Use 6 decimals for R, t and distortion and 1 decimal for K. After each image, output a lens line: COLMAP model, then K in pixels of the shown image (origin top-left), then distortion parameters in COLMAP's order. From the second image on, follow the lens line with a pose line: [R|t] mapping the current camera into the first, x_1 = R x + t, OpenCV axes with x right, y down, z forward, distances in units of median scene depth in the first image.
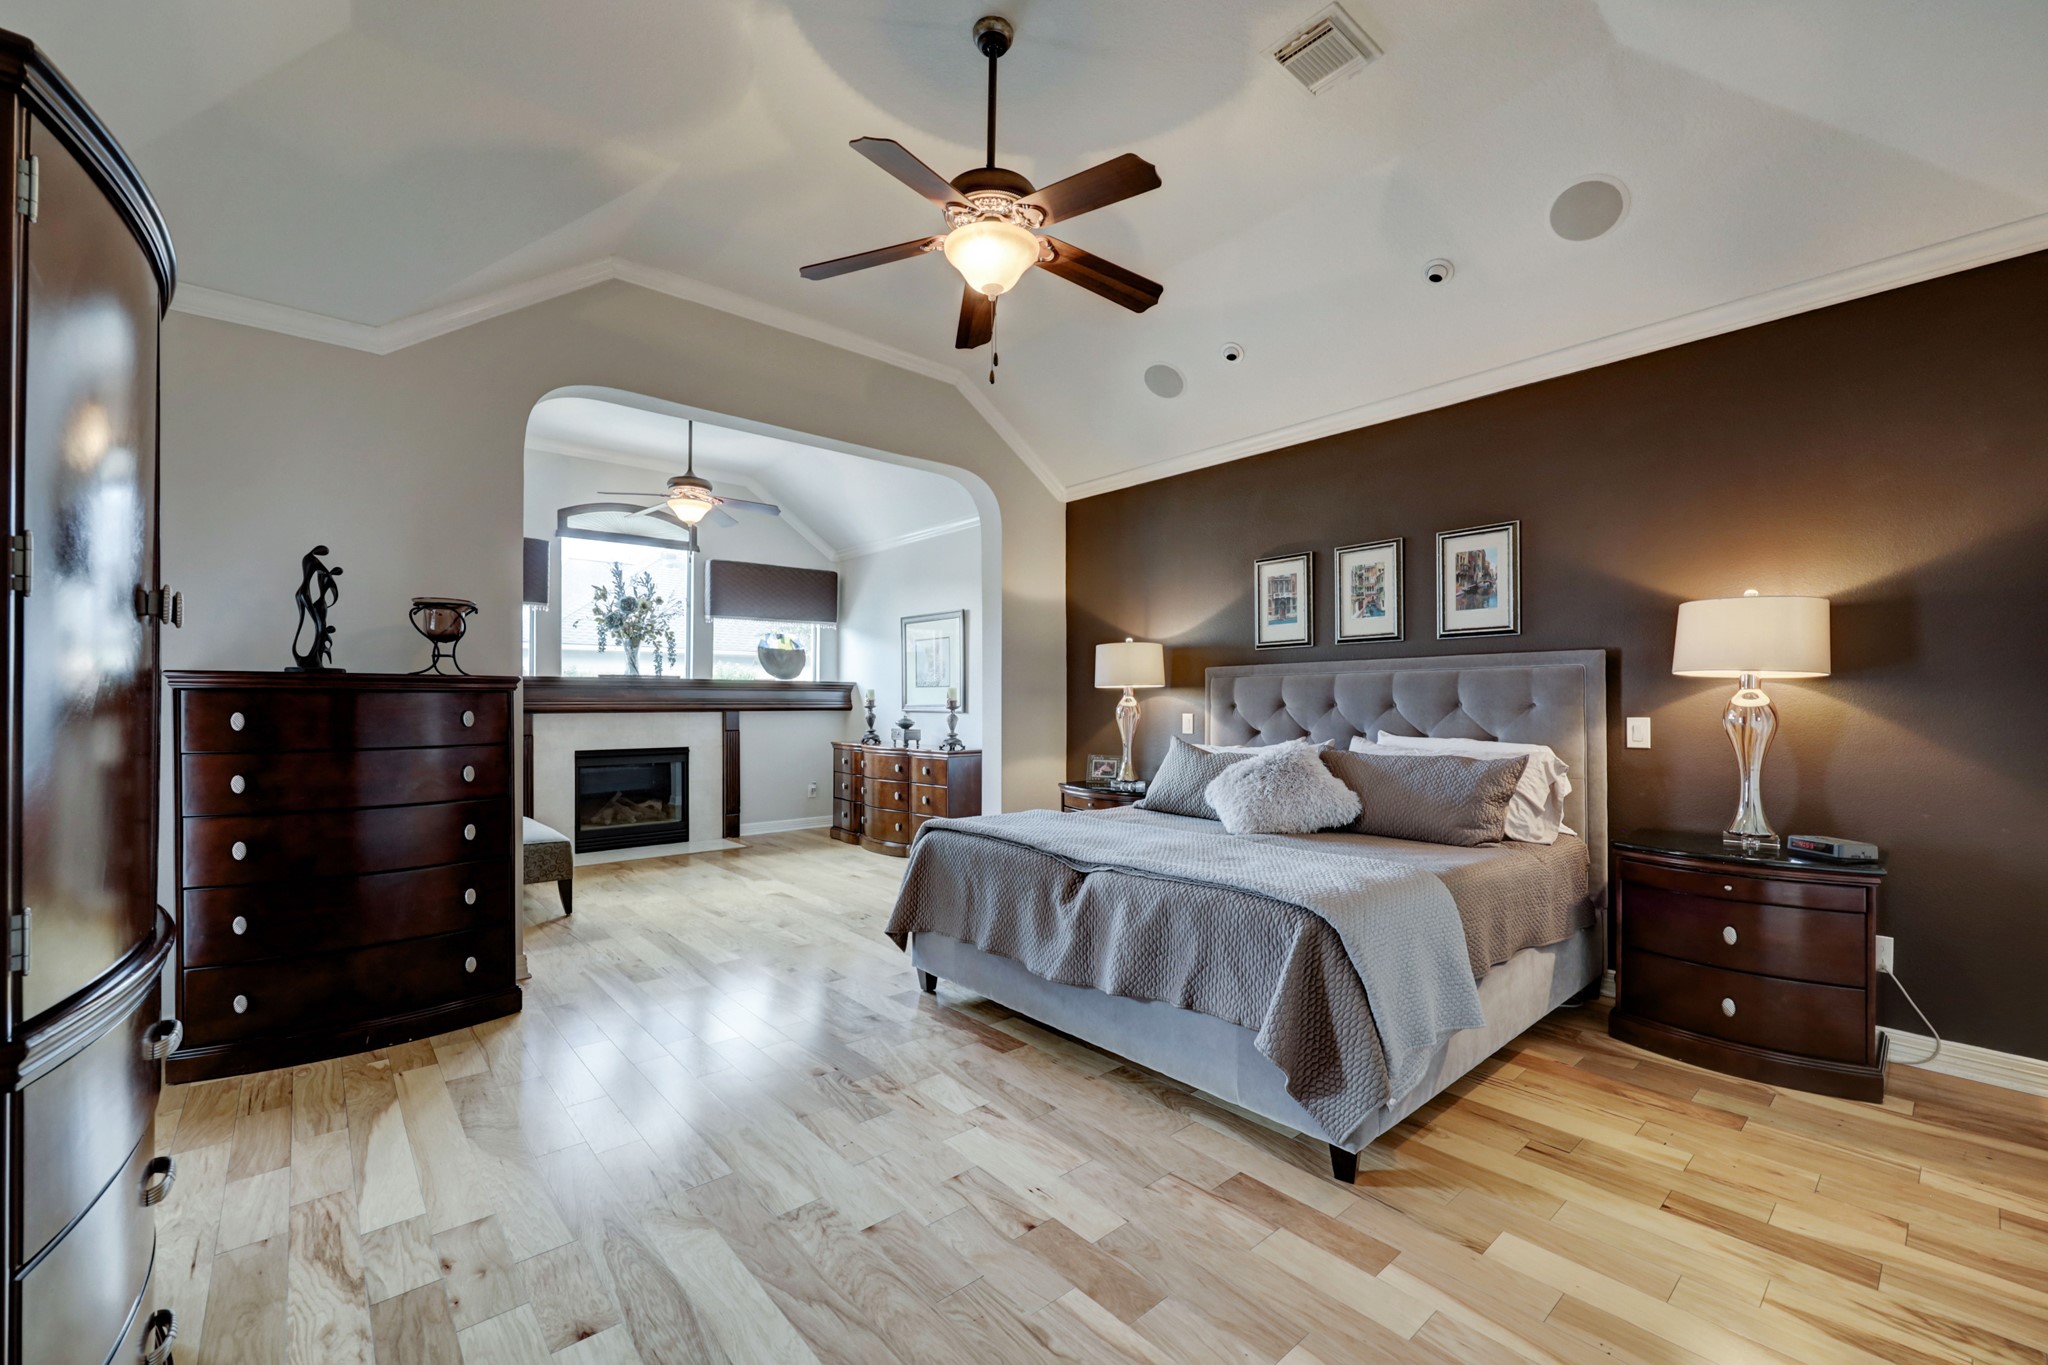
lens RADIAL K [[845.6, 0, 977.8], [0, 845.6, 700.8], [0, 0, 1]] dist [-0.001541, 0.000833]
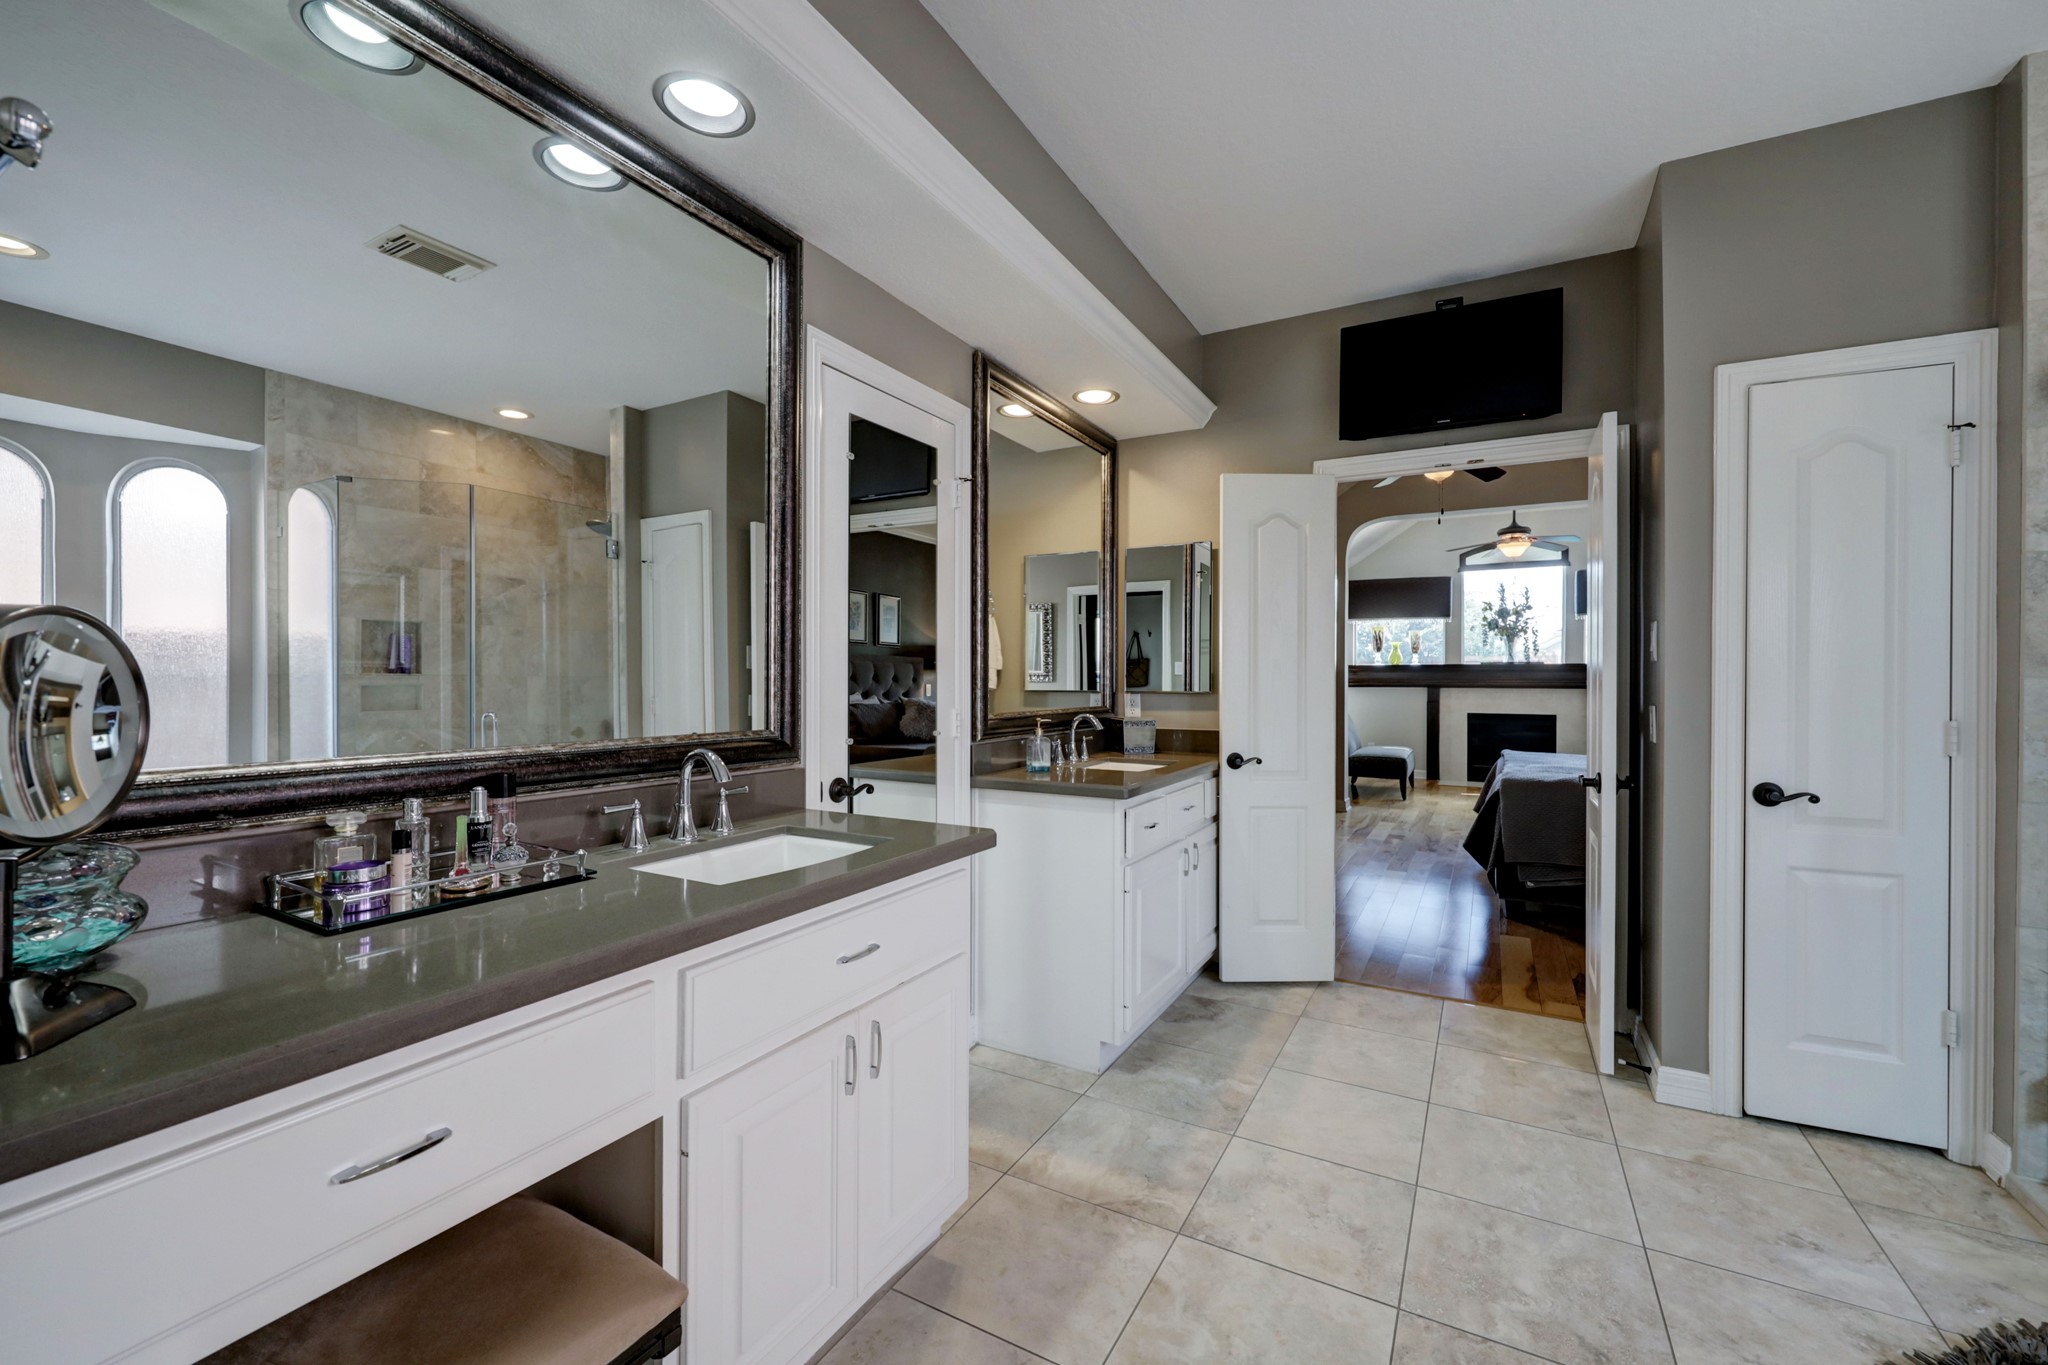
lens RADIAL K [[845.6, 0, 1030.6], [0, 845.6, 687.4], [0, 0, 1]] dist [-0.001541, 0.000833]
pose [[0.398771, 0.001346, -0.917050, 0.566443], [-0.001643, 0.999998, 0.000753, 0.012668], [0.917049, 0.001206, 0.398772, -0.299625]]
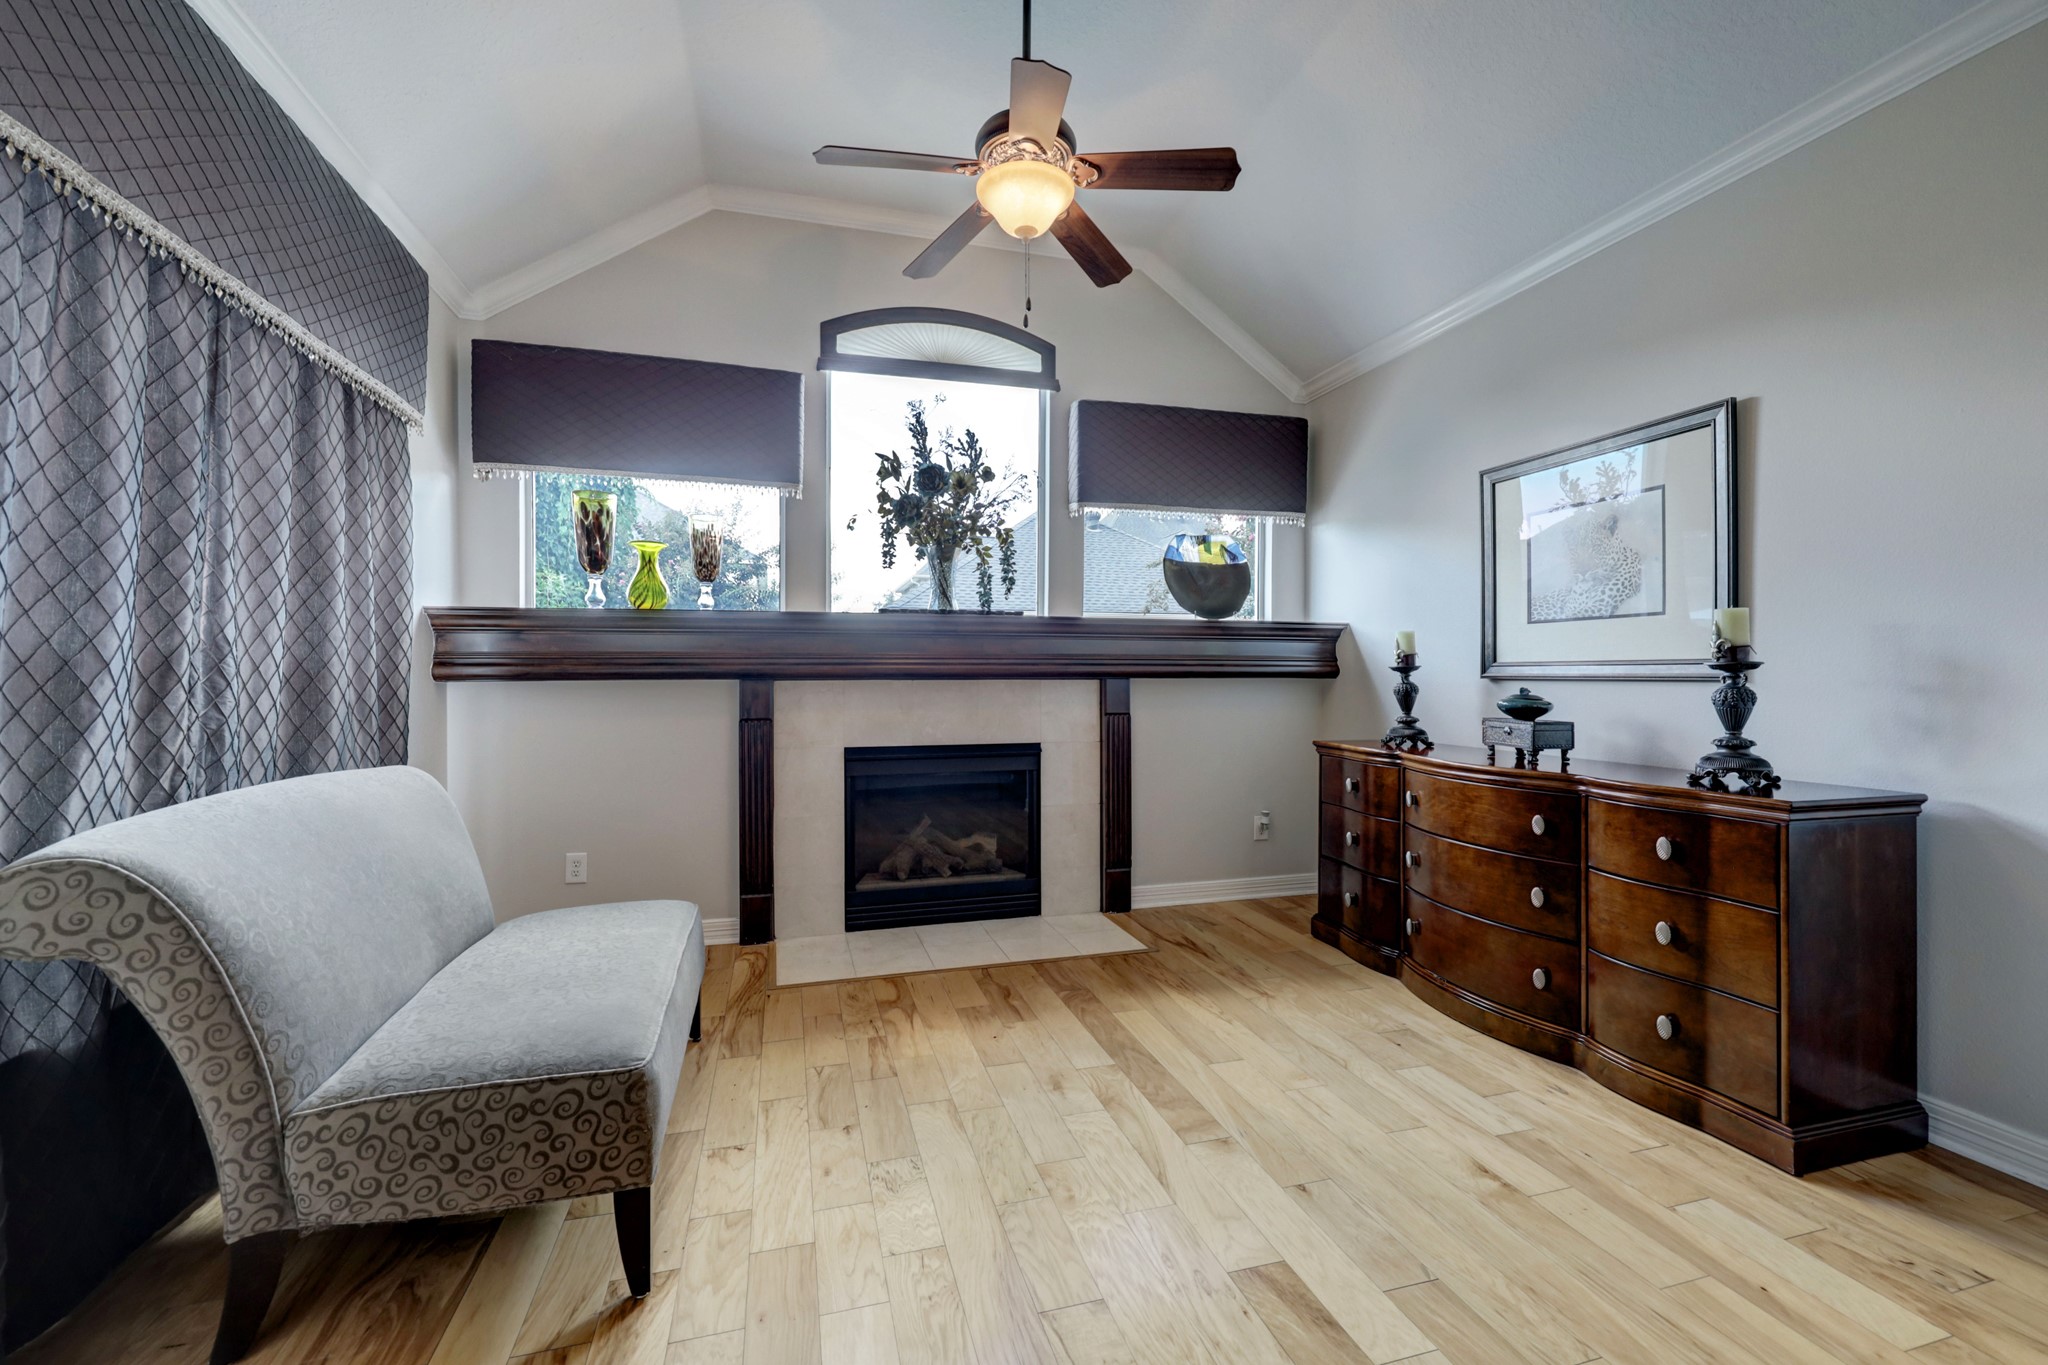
lens RADIAL K [[845.6, 0, 1015.3], [0, 845.6, 672.5], [0, 0, 1]] dist [-0.001541, 0.000833]
pose [[0.922008, -0.001079, -0.387170, -0.150674], [0.001160, 0.999999, -0.000025, 0.009460], [0.387170, -0.000426, 0.922008, 0.507065]]
